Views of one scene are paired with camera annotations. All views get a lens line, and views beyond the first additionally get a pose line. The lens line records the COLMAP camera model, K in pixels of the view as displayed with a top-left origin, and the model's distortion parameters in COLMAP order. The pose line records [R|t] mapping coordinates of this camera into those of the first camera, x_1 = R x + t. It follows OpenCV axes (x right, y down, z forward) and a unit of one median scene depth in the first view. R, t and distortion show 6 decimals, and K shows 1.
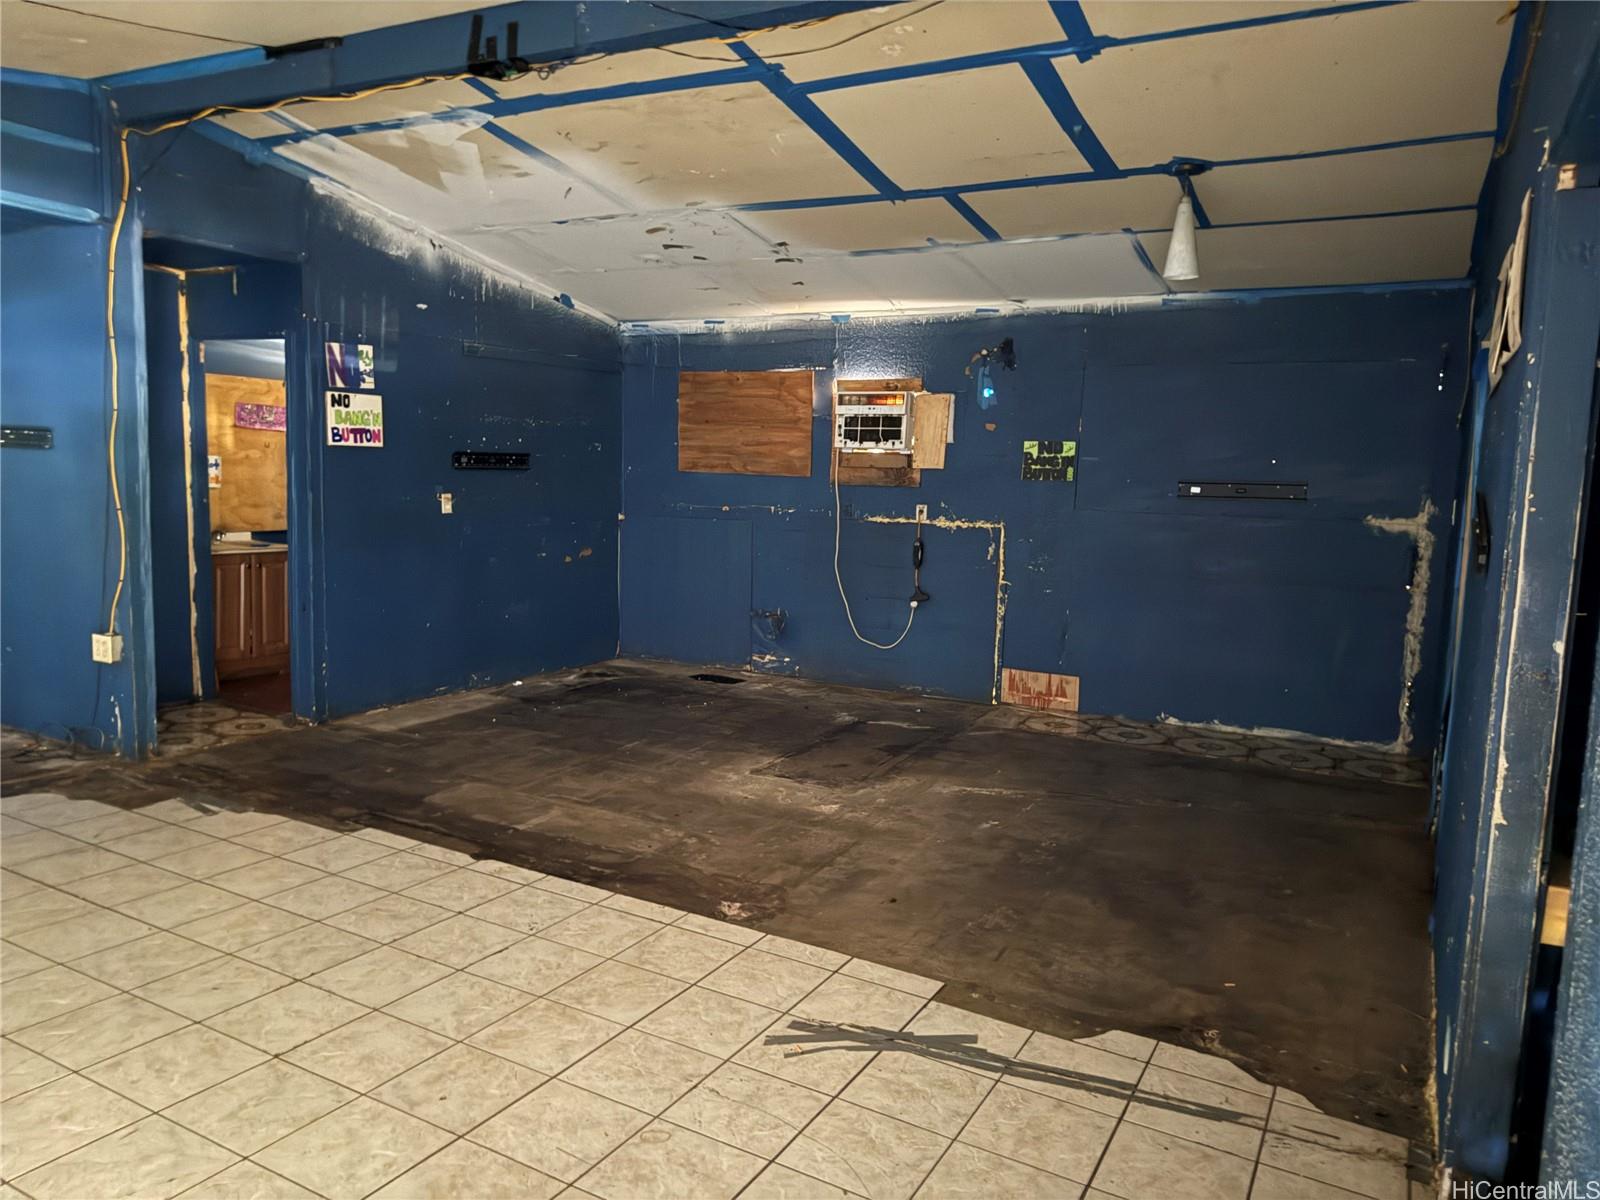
lens RADIAL K [[1128.7, 0, 816.0], [0, 1128.7, 591.7], [0, 0, 1]] dist [0.048225, -0.066002]
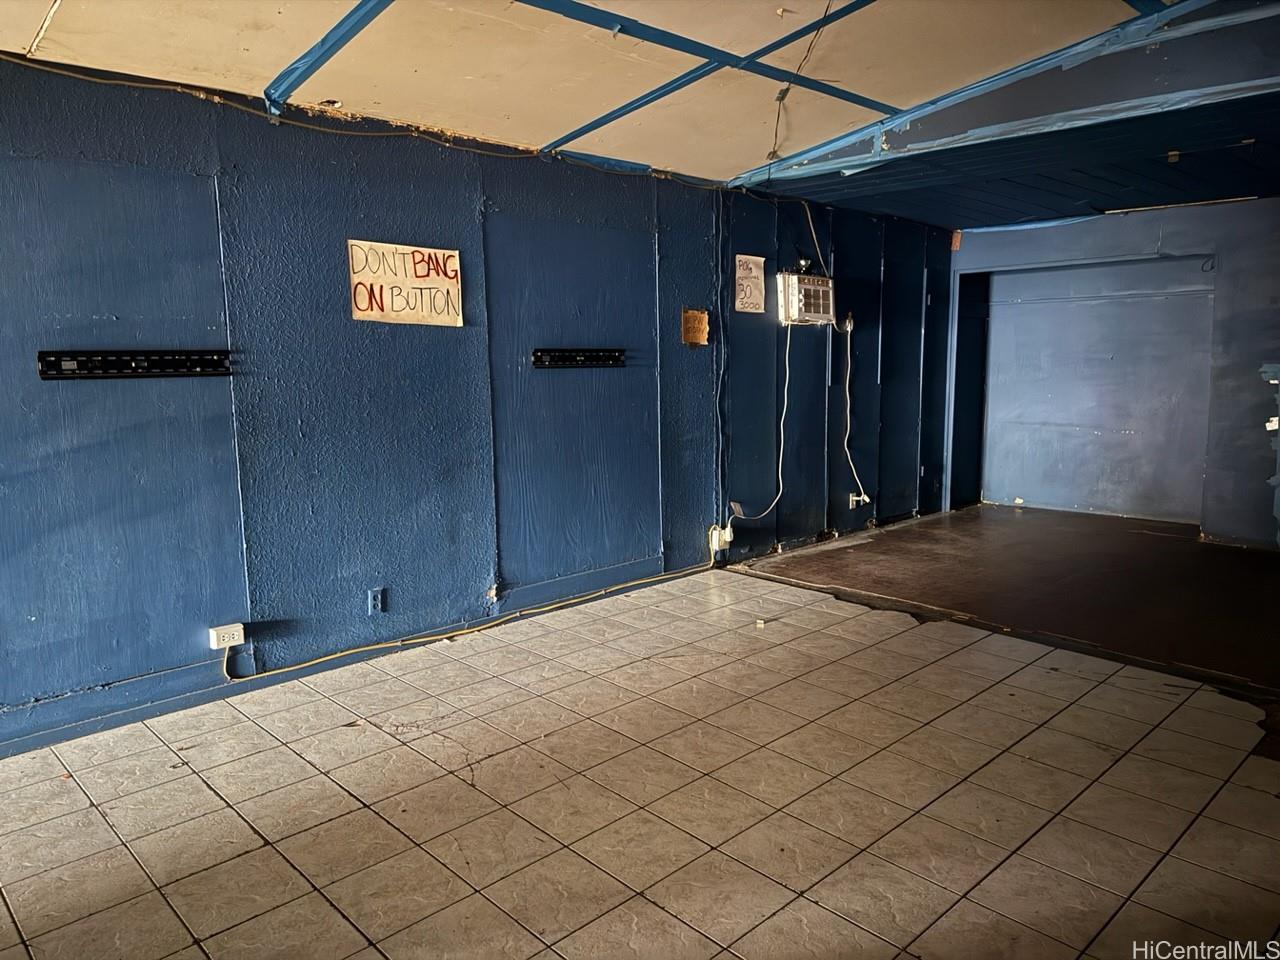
lens RADIAL K [[903.0, 0, 633.8], [0, 903.0, 489.9], [0, 0, 1]] dist [0.048225, -0.066002]
pose [[-0.324522, 0.108430, -0.939643, 0.142192], [-0.104091, 0.983280, 0.149415, -0.048513], [0.940133, 0.146297, -0.307810, 0.544922]]
